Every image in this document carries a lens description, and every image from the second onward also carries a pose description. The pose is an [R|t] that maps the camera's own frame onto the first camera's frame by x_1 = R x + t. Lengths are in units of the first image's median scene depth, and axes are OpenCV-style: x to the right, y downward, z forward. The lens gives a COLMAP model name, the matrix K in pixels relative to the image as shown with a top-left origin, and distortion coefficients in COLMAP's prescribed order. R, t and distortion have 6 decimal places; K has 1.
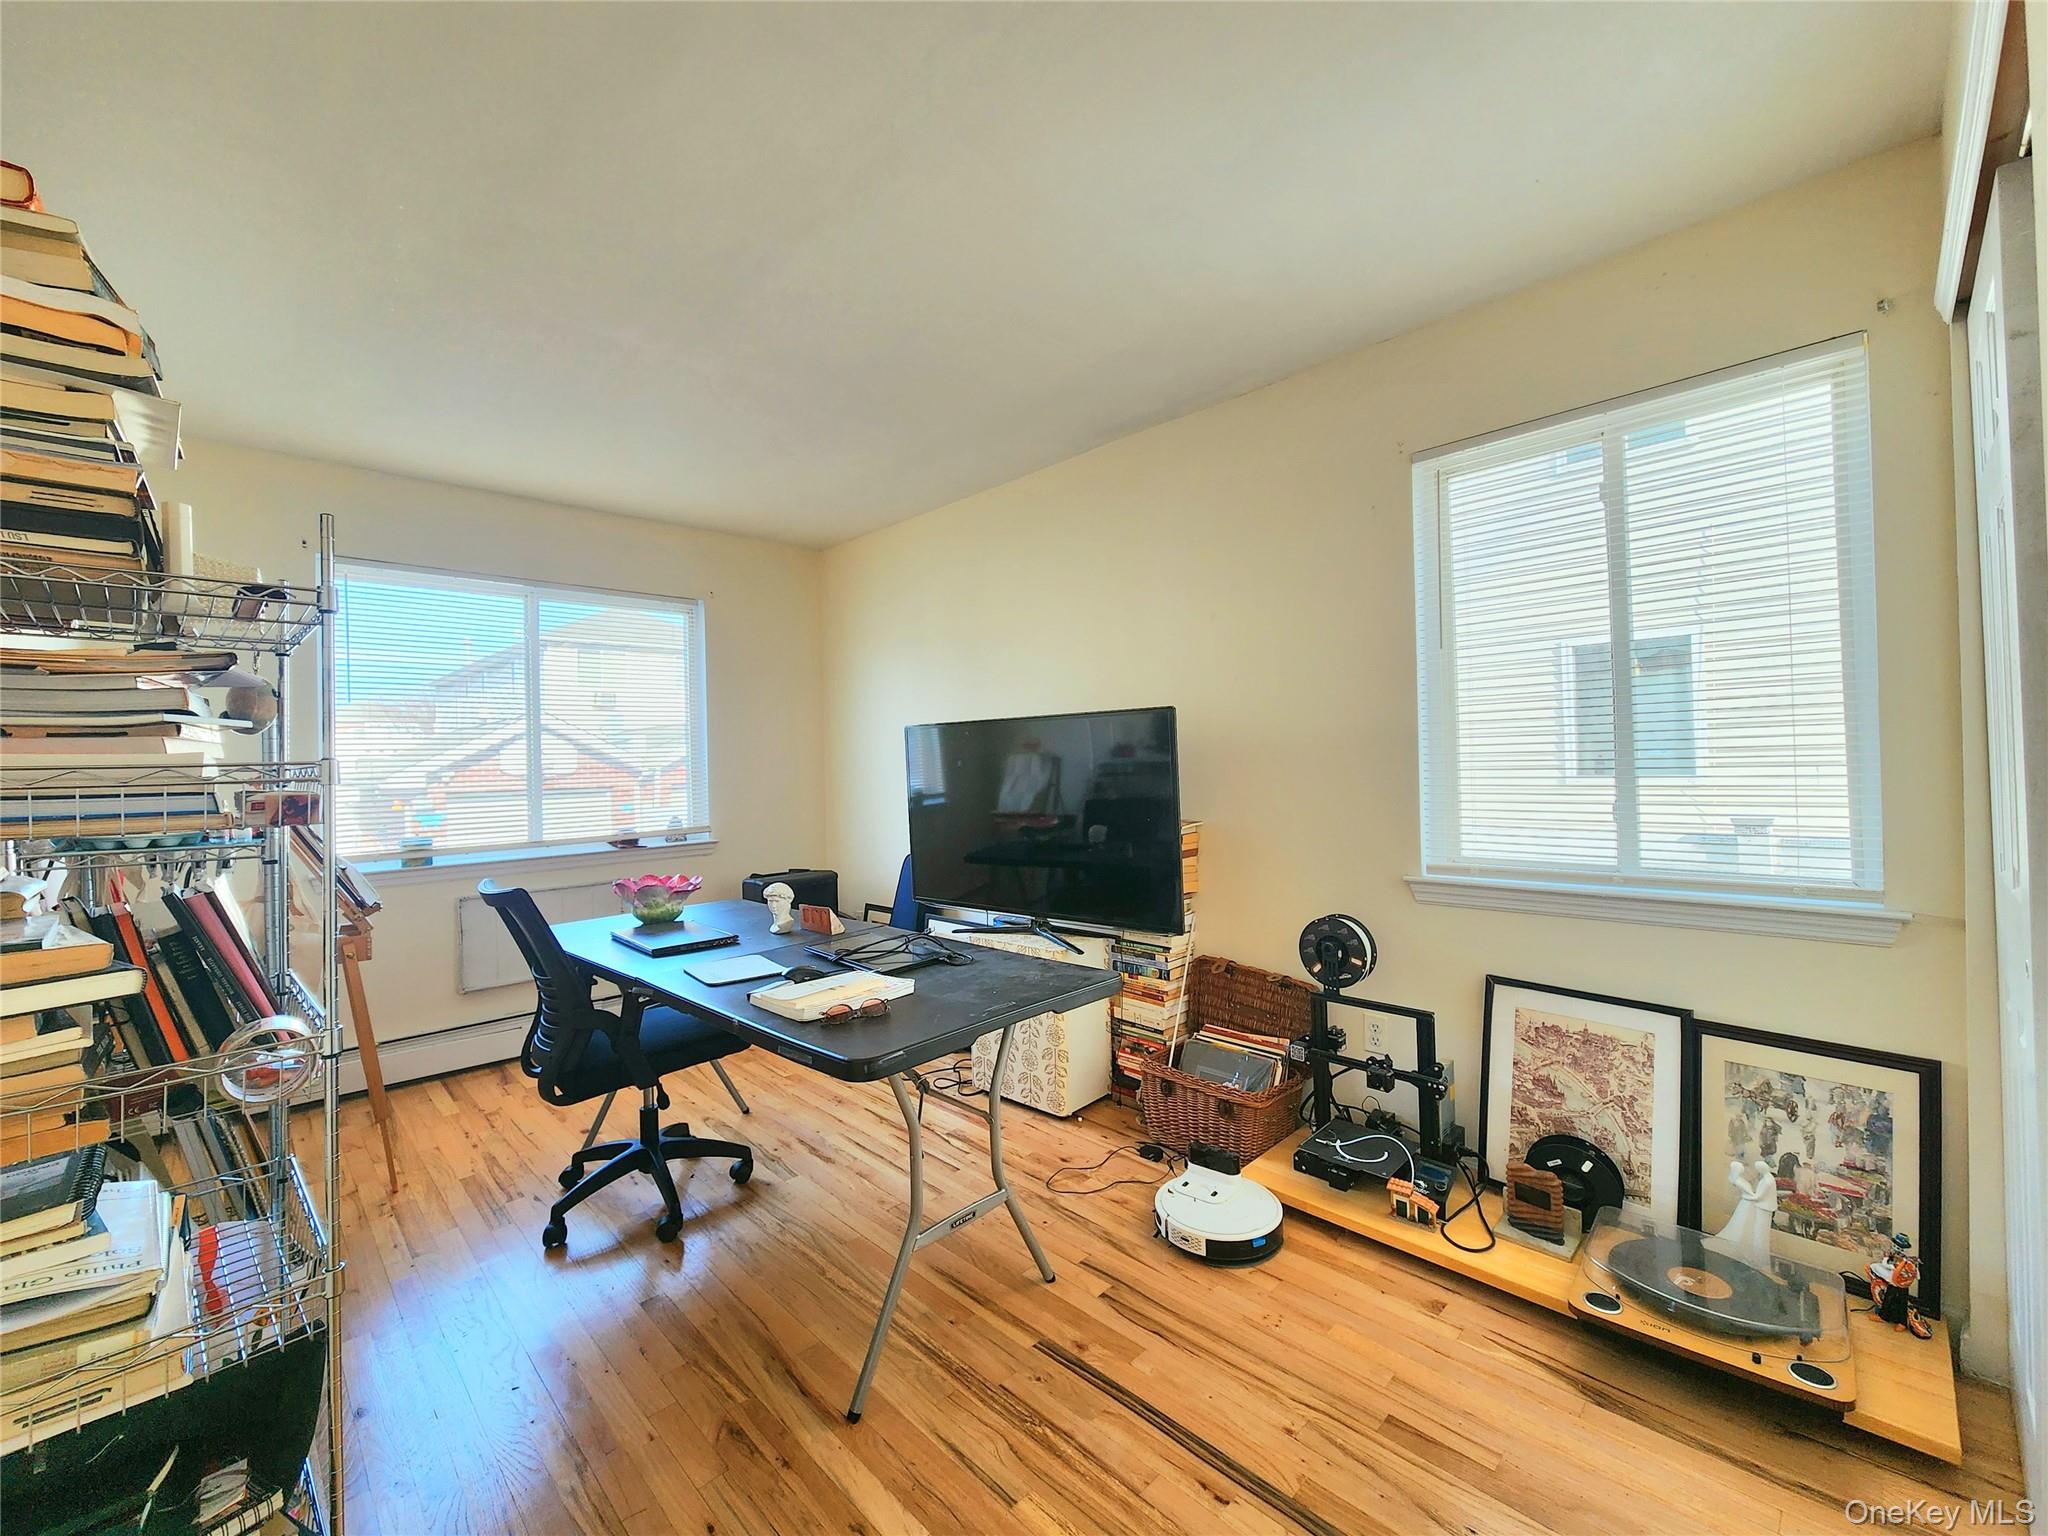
lens RADIAL K [[835.1, 0, 1010.8], [0, 835.1, 754.9], [0, 0, 1]] dist [0.001053, -0.000663]
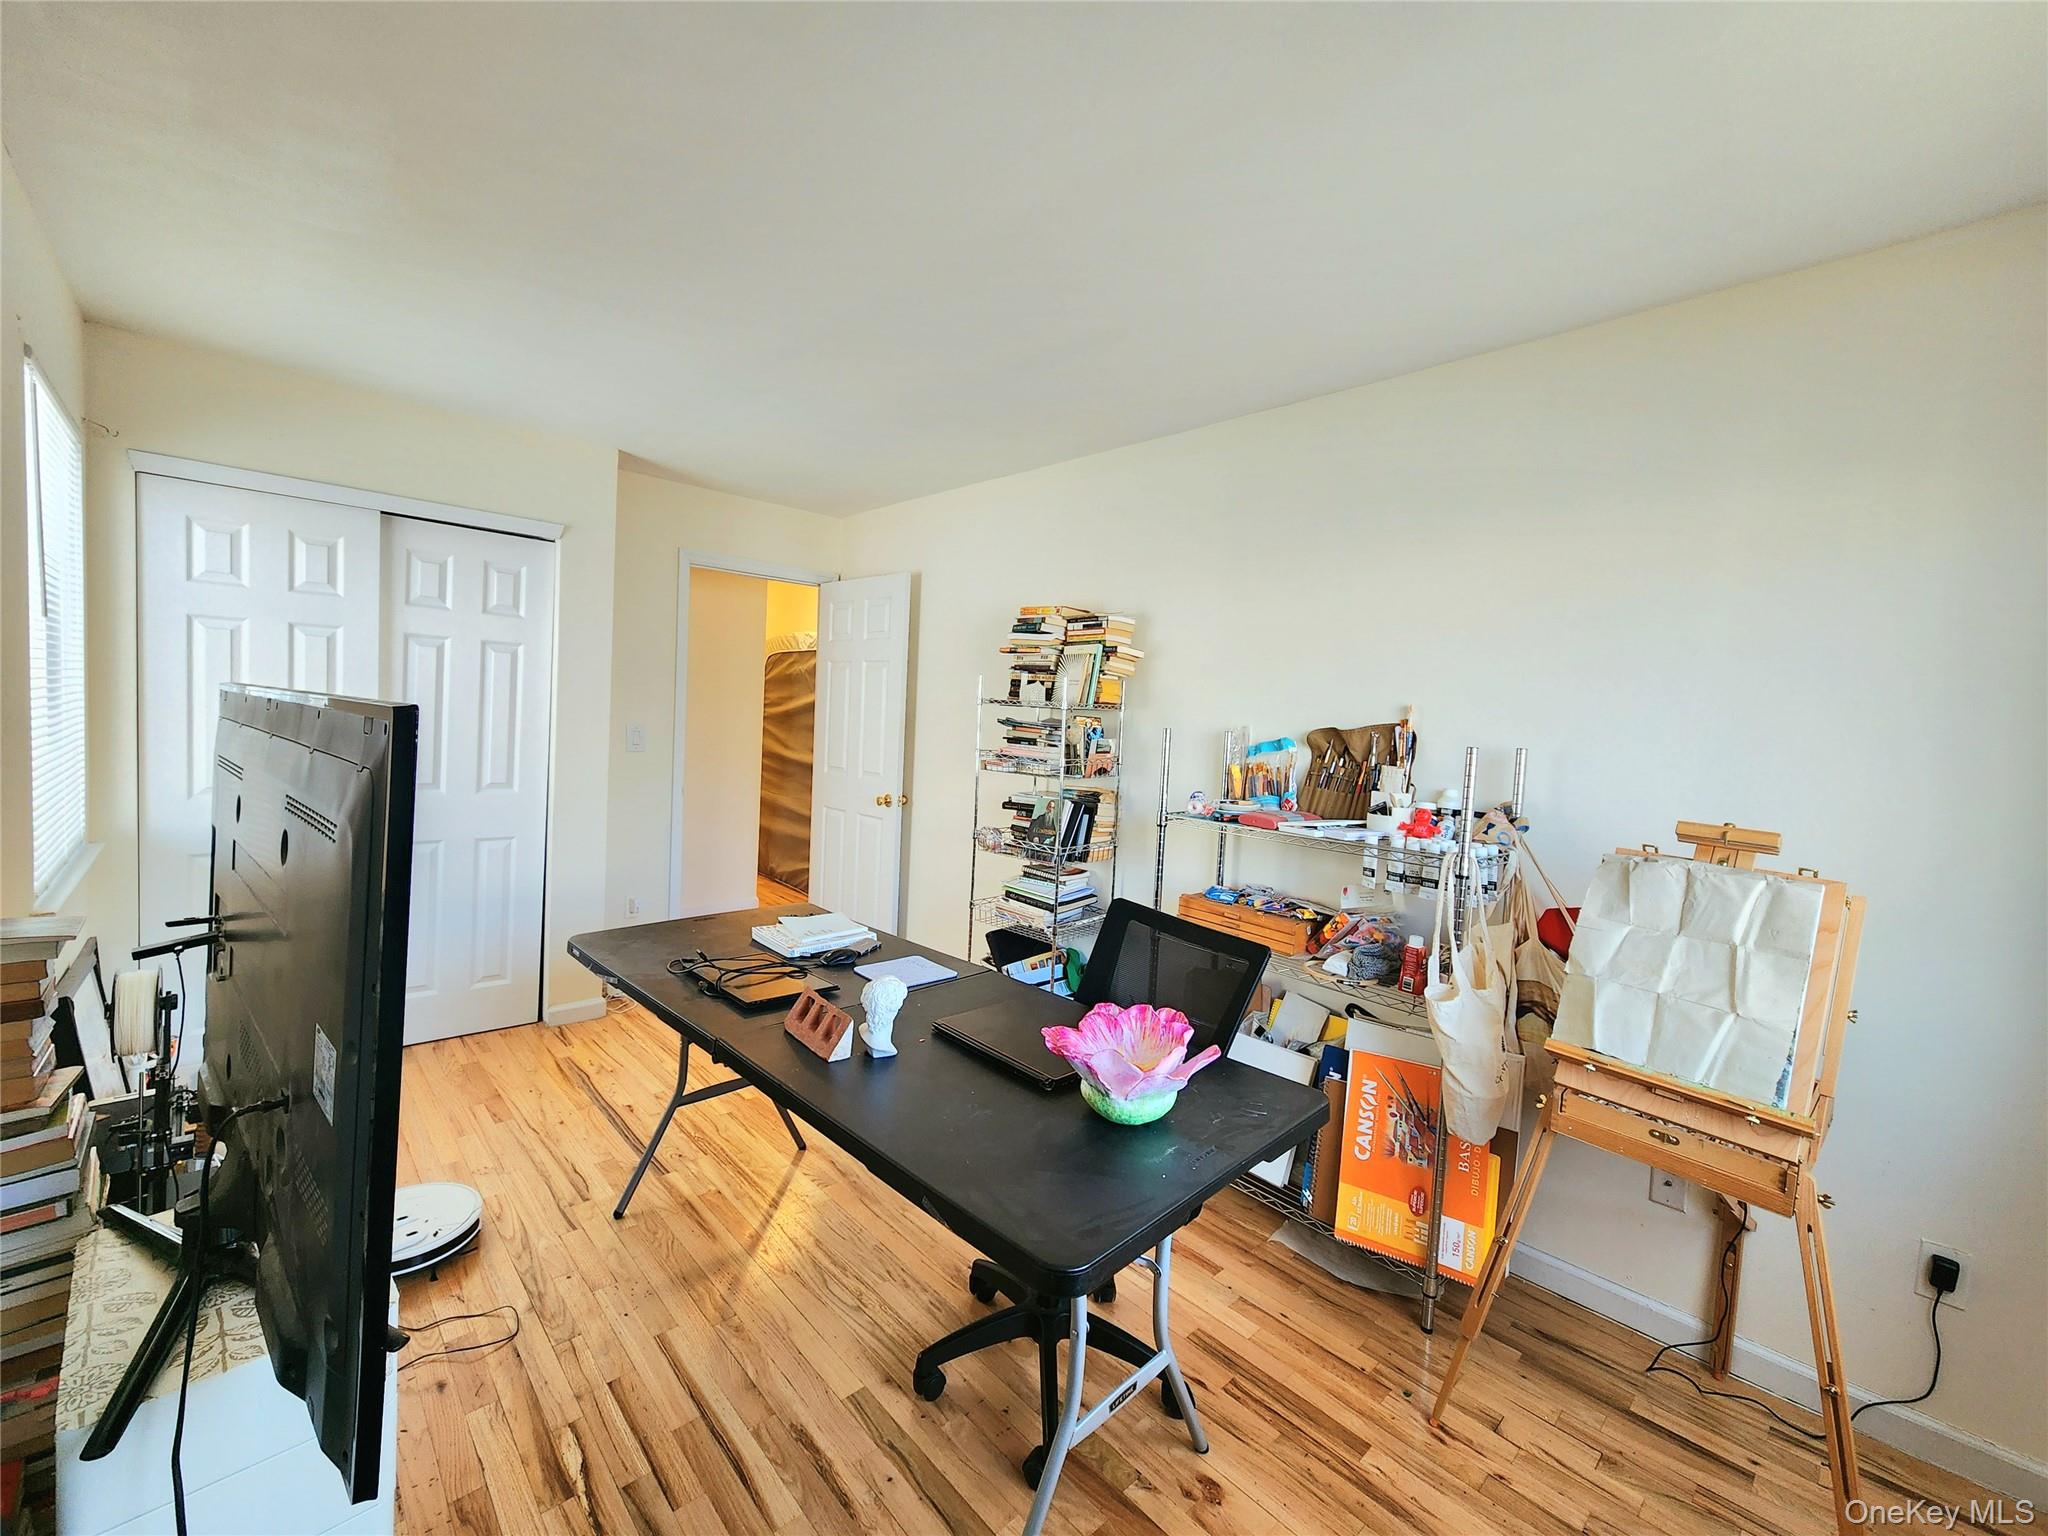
lens RADIAL K [[835.1, 0, 1010.8], [0, 835.1, 754.9], [0, 0, 1]] dist [0.001053, -0.000663]
pose [[-0.999657, -0.021681, 0.014676, -0.086075], [-0.020976, 0.998693, 0.046609, -0.011423], [-0.015667, 0.046285, -0.998805, 0.368440]]
